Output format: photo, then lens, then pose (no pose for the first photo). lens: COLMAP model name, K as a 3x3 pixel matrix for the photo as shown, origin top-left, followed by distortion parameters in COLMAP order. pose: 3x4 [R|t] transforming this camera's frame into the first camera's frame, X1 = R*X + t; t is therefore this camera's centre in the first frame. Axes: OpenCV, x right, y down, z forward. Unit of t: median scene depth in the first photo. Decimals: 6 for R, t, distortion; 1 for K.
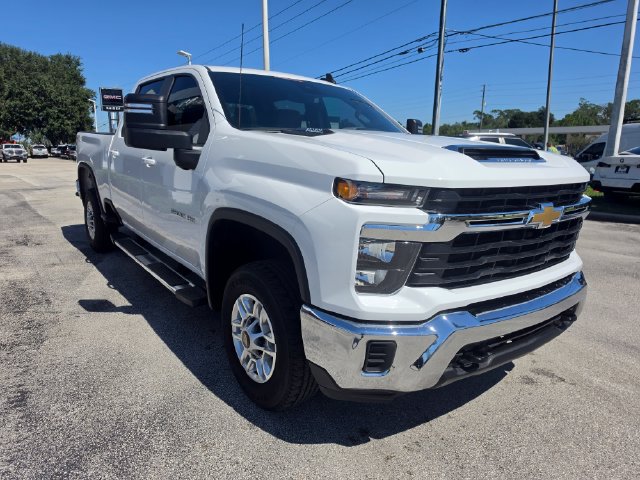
lens RADIAL K [[449.0, 0, 320.1], [0, 449.0, 251.2], [0, 0, 1]] dist [0.042937, -0.050723]
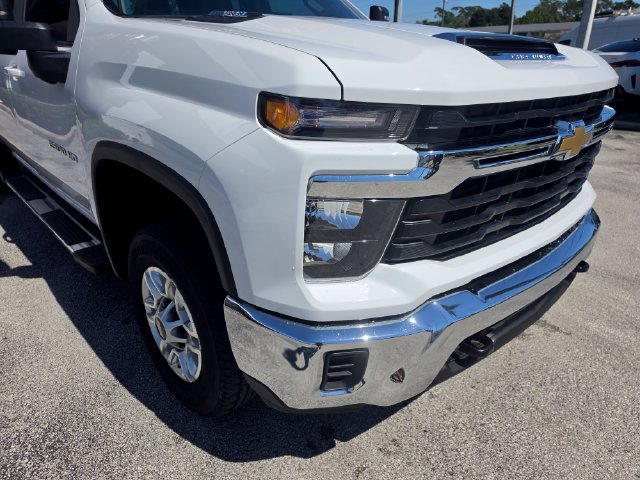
lens RADIAL K [[449.0, 0, 320.1], [0, 449.0, 251.2], [0, 0, 1]] dist [0.042937, -0.050723]
pose [[0.995556, -0.055375, 0.076166, 0.046968], [0.040089, 0.981103, 0.189289, -0.058645], [-0.085209, -0.185394, 0.978963, 0.321894]]
